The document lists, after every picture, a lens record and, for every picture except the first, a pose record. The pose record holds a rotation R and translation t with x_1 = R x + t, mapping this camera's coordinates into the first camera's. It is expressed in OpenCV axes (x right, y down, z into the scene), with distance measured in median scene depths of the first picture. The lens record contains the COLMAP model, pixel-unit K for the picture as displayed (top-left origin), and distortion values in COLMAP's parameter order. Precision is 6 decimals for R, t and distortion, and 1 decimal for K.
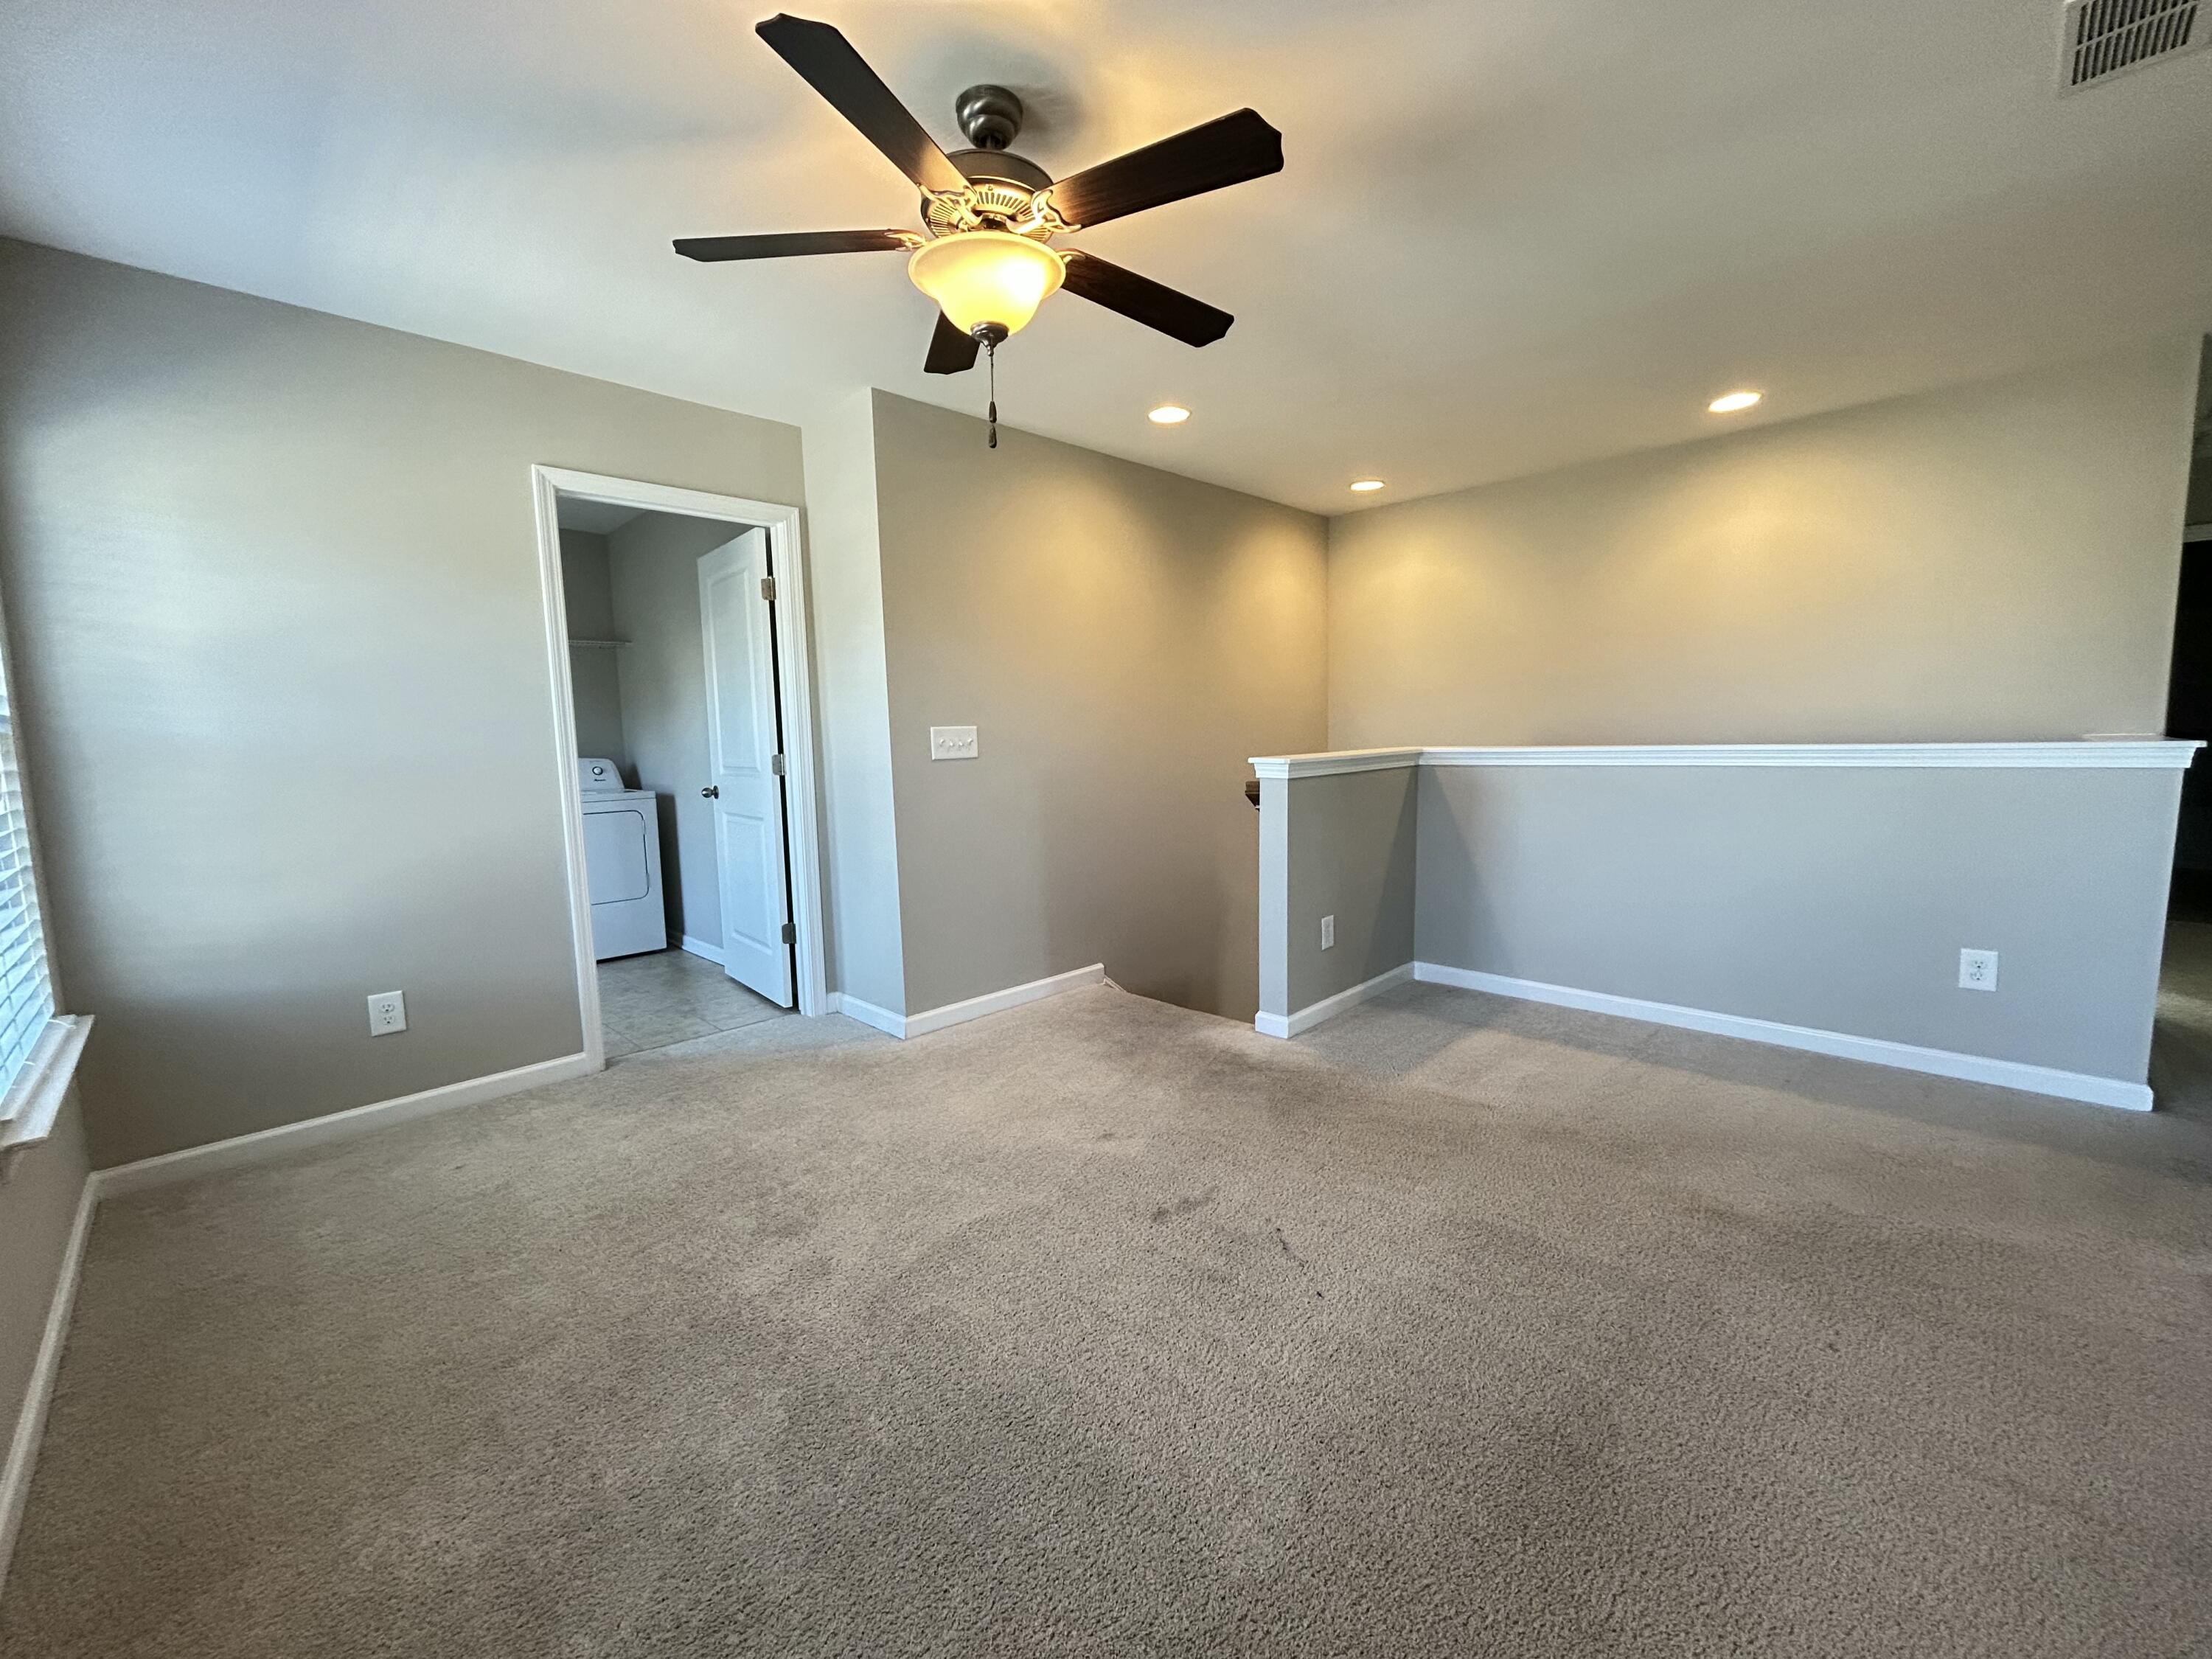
lens RADIAL K [[872.6, 0, 1106.0], [0, 872.6, 829.5], [0, 0, 1]] dist [-0.000242, 0.000018]
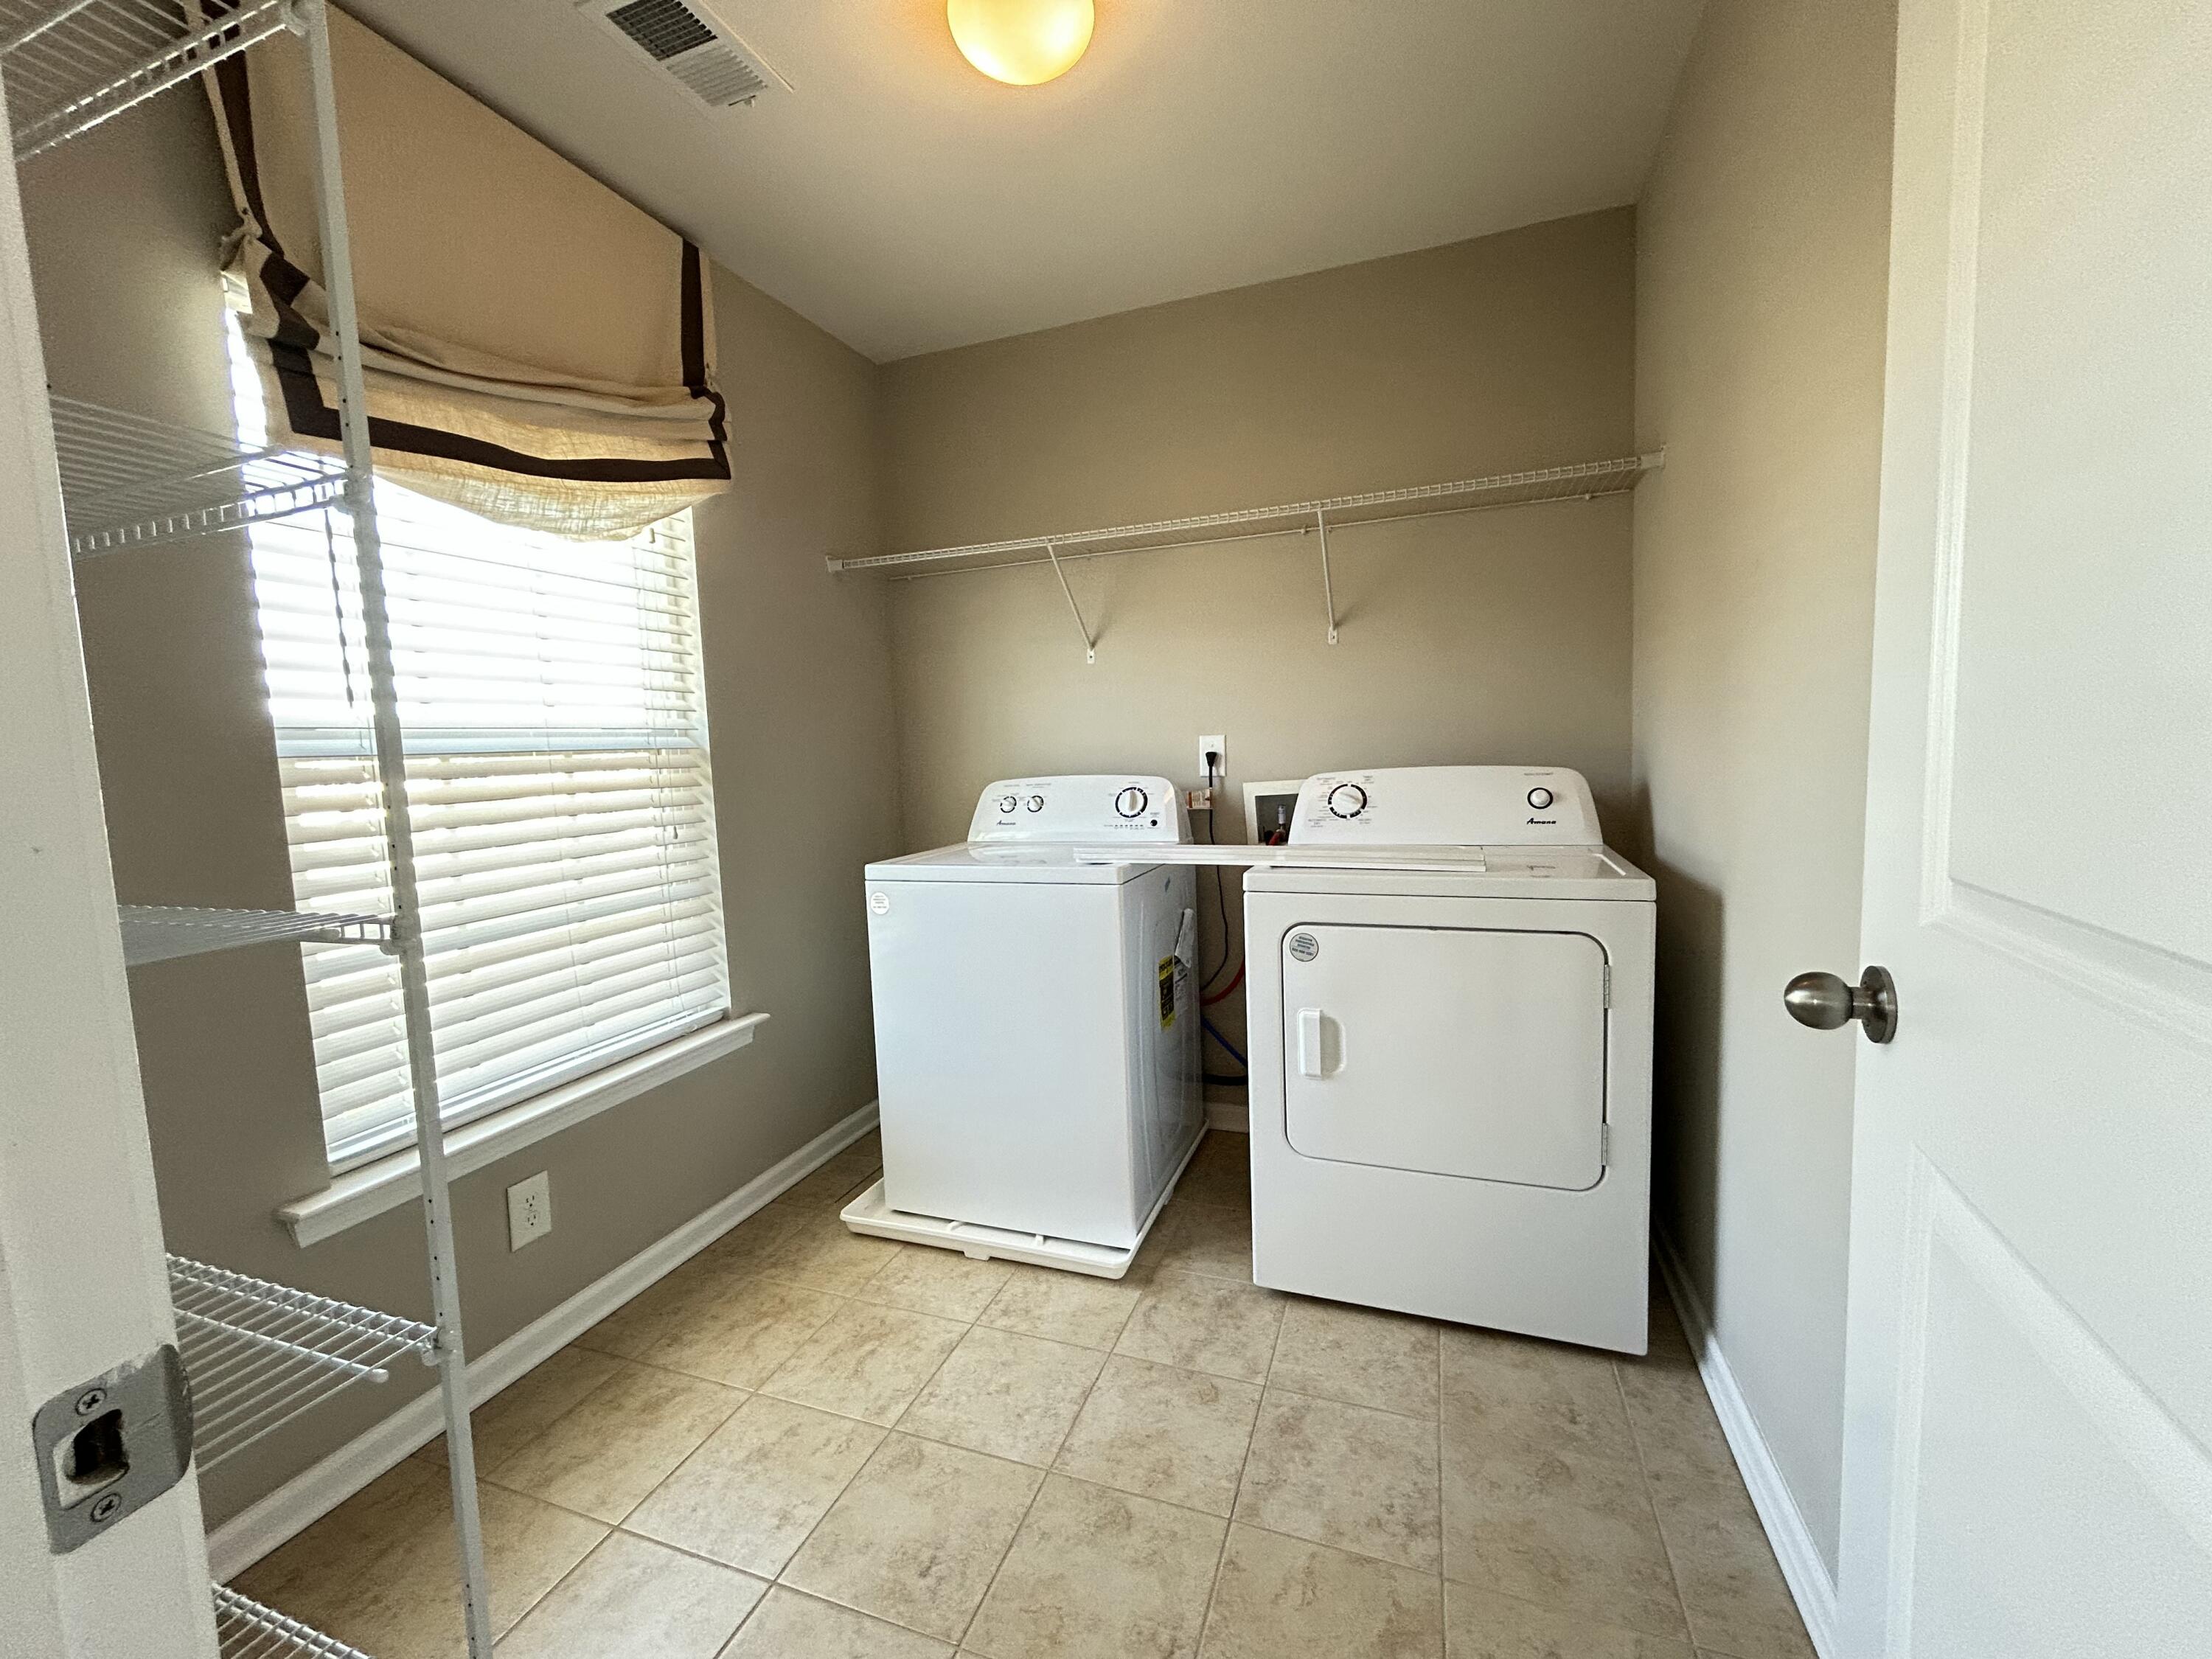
lens RADIAL K [[886.5, 0, 1103.8], [0, 886.5, 819.7], [0, 0, 1]] dist [0.000269, 0.000267]
pose [[0.407793, 0.080395, -0.909528, -0.747266], [-0.071435, 0.995872, 0.055999, -0.168918], [0.910276, 0.042136, 0.411852, 1.665212]]
